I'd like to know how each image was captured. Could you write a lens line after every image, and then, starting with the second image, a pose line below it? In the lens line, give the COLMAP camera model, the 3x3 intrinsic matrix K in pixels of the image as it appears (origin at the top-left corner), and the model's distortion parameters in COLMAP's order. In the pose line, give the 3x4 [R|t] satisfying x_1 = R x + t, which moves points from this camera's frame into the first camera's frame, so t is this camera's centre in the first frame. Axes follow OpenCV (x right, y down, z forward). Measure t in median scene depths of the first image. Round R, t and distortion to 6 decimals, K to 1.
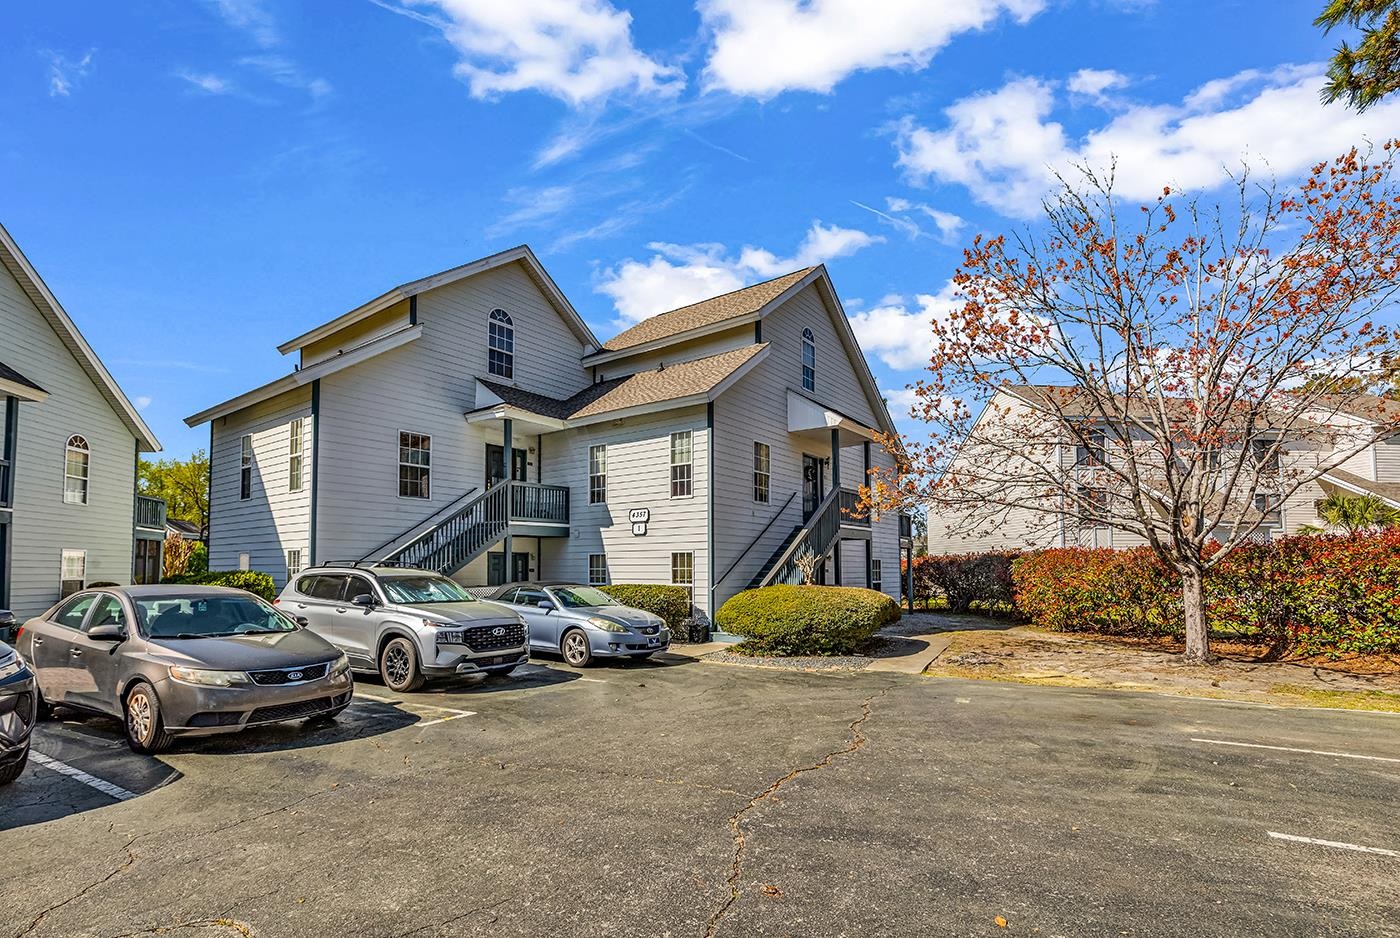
lens RADIAL K [[643.5, 0, 704.4], [0, 643.5, 542.8], [0, 0, 1]] dist [0.013946, -0.000175]
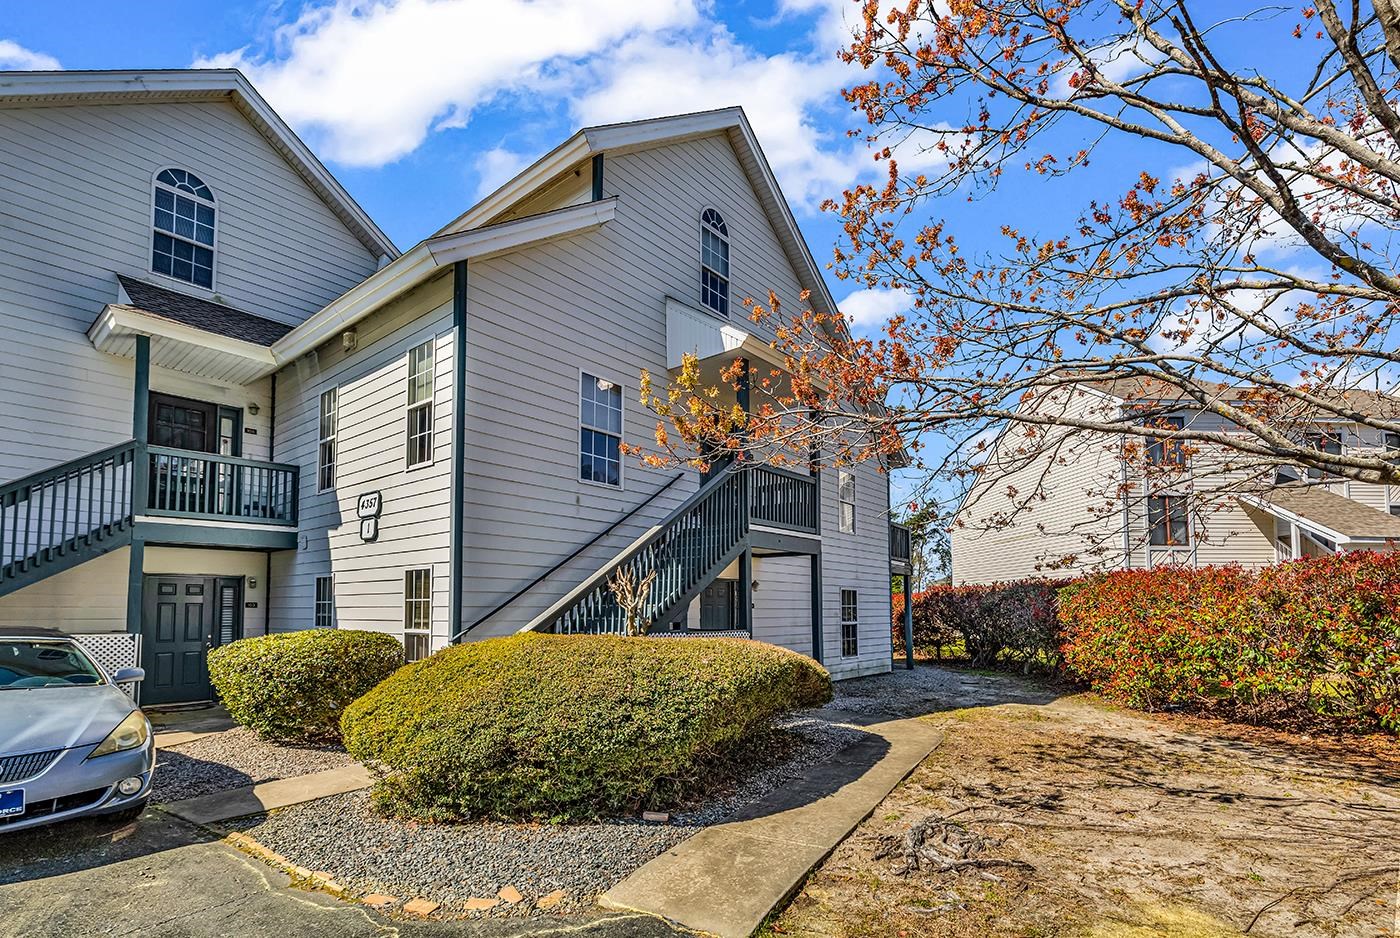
lens RADIAL K [[657.8, 0, 701.0], [0, 657.8, 573.5], [0, 0, 1]] dist [0.009302, -0.000119]
pose [[0.998729, -0.002704, -0.050326, 0.238825], [0.002143, 0.999935, -0.011196, 0.026496], [0.050353, 0.011074, 0.998670, 0.501739]]
